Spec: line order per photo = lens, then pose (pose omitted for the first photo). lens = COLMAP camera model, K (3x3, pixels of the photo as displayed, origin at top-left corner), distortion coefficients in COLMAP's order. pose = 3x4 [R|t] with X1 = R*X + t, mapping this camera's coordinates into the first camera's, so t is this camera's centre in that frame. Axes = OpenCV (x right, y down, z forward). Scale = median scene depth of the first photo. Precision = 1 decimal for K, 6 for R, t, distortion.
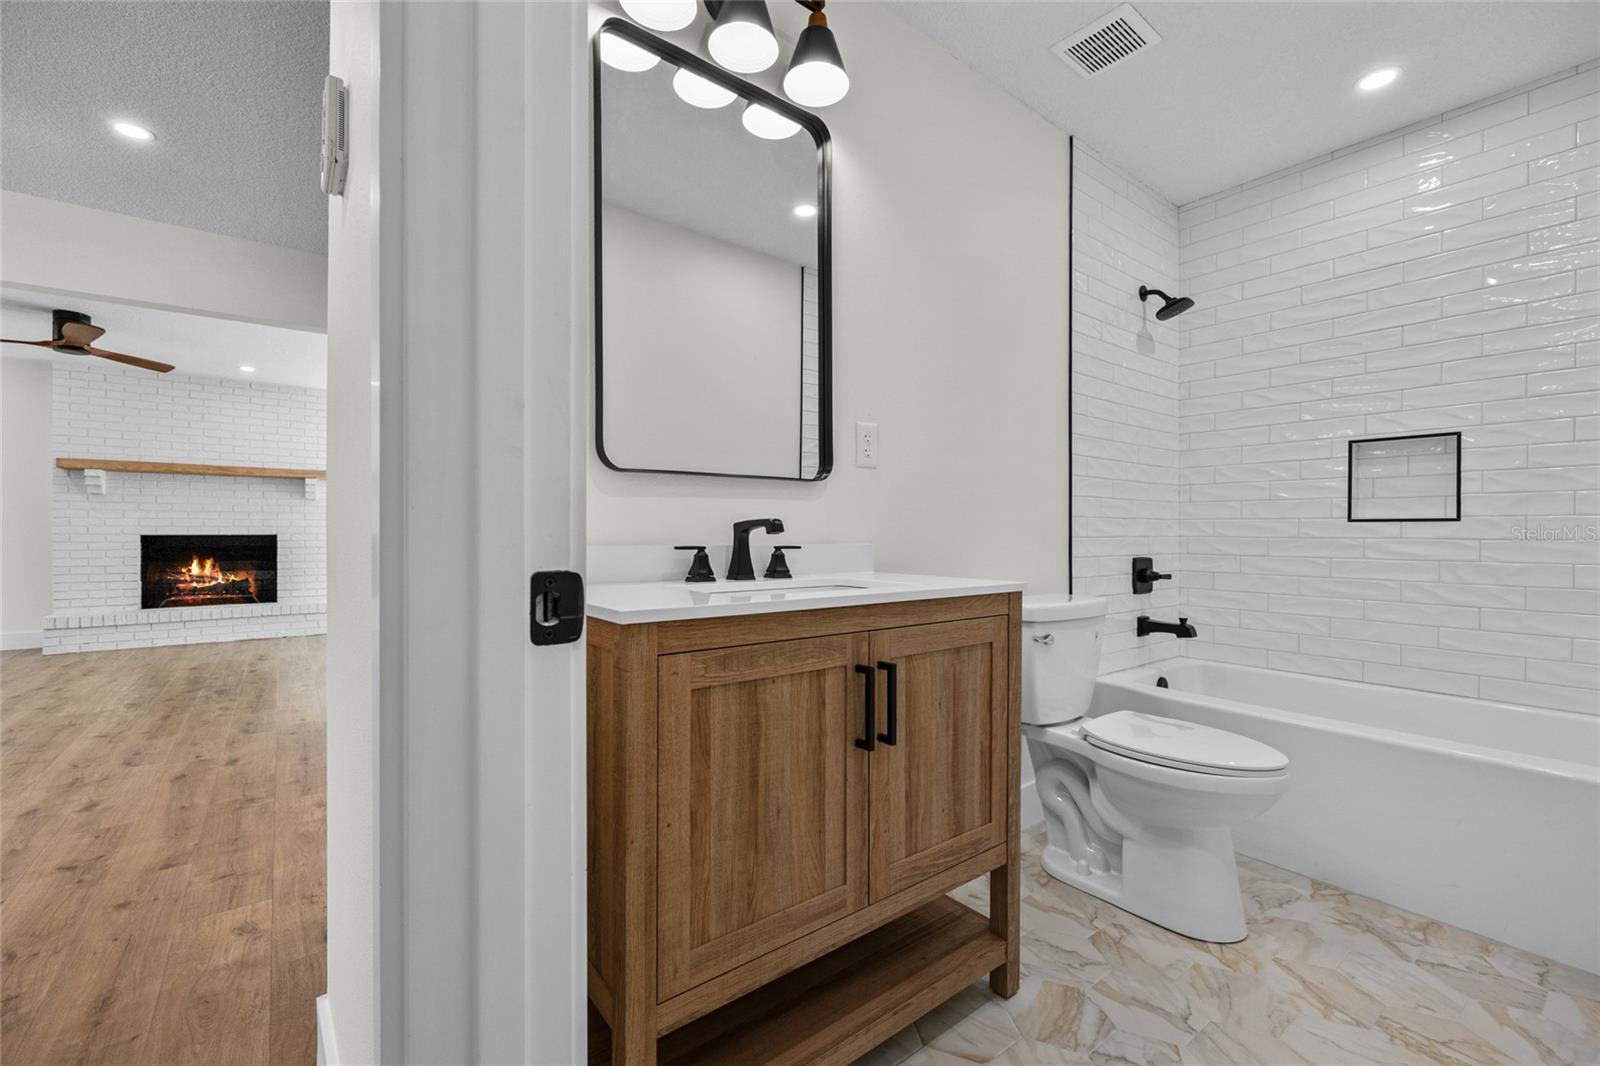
lens RADIAL K [[670.2, 0, 800.0], [0, 670.2, 533.0], [0, 0, 1]] dist [0.000502, -0.000467]
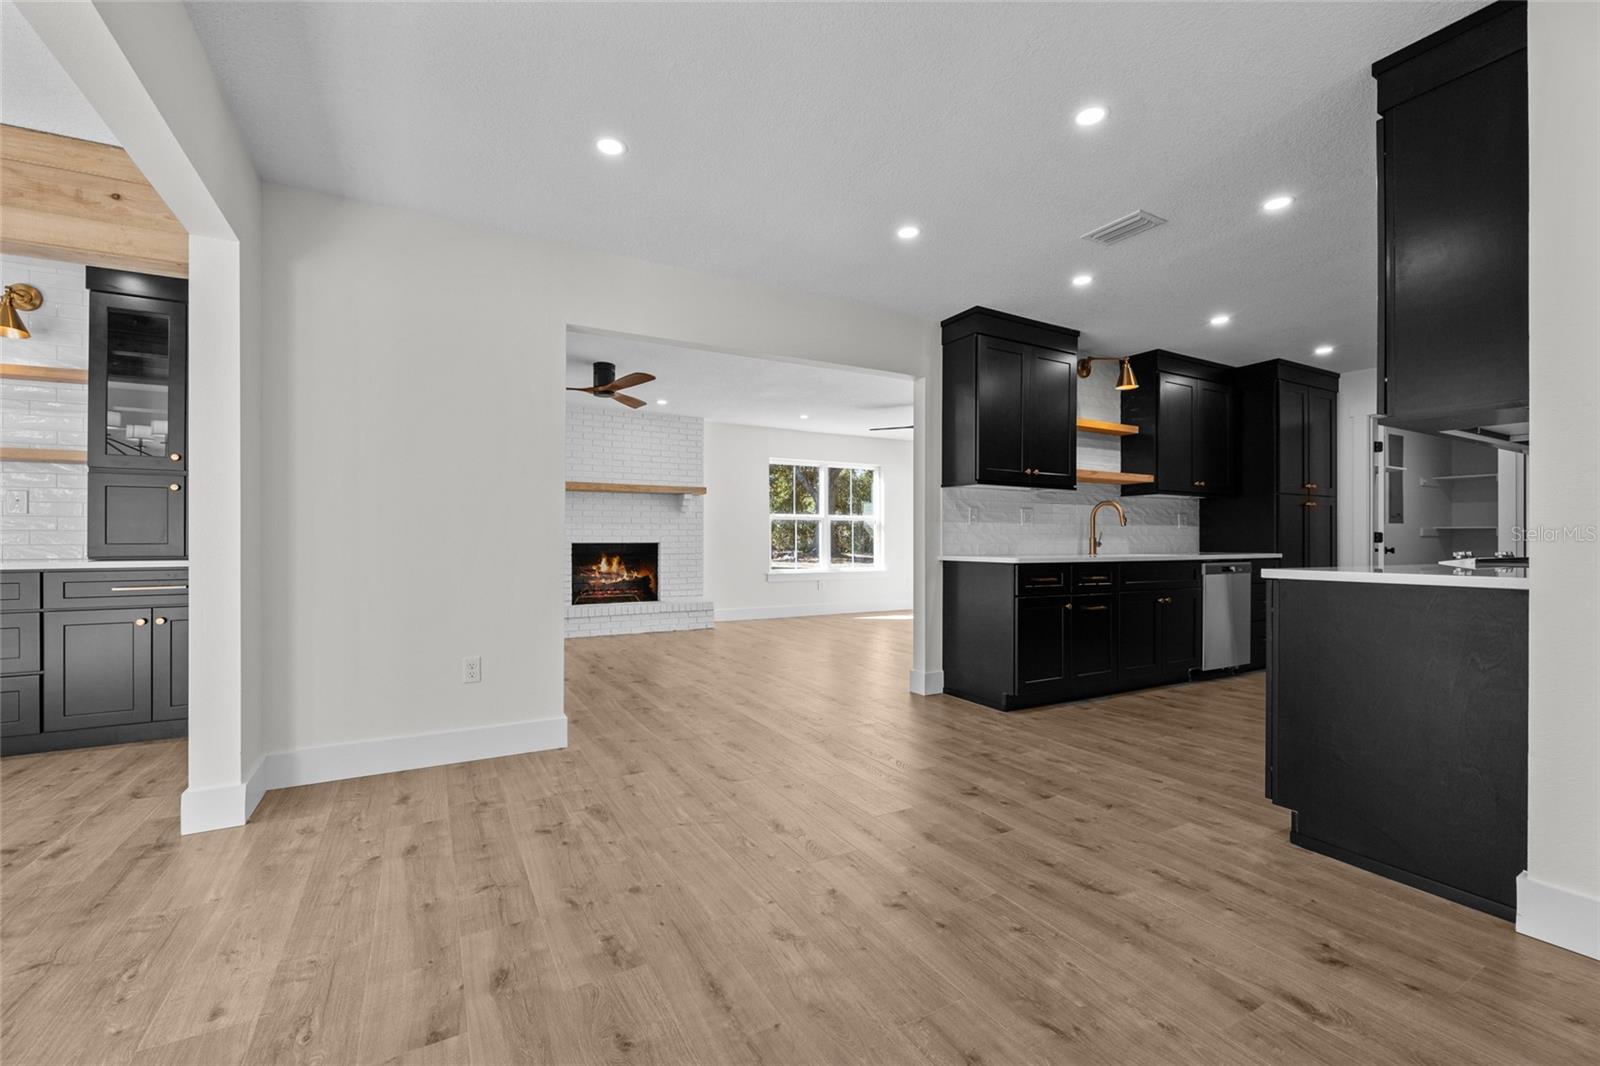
lens RADIAL K [[670.2, 0, 800.0], [0, 670.2, 533.0], [0, 0, 1]] dist [0.000502, -0.000467]
pose [[0.988241, -0.002235, -0.152888, -0.395837], [0.000675, 0.999947, -0.010256, -0.002262], [0.152902, 0.010032, 0.988190, -0.122936]]
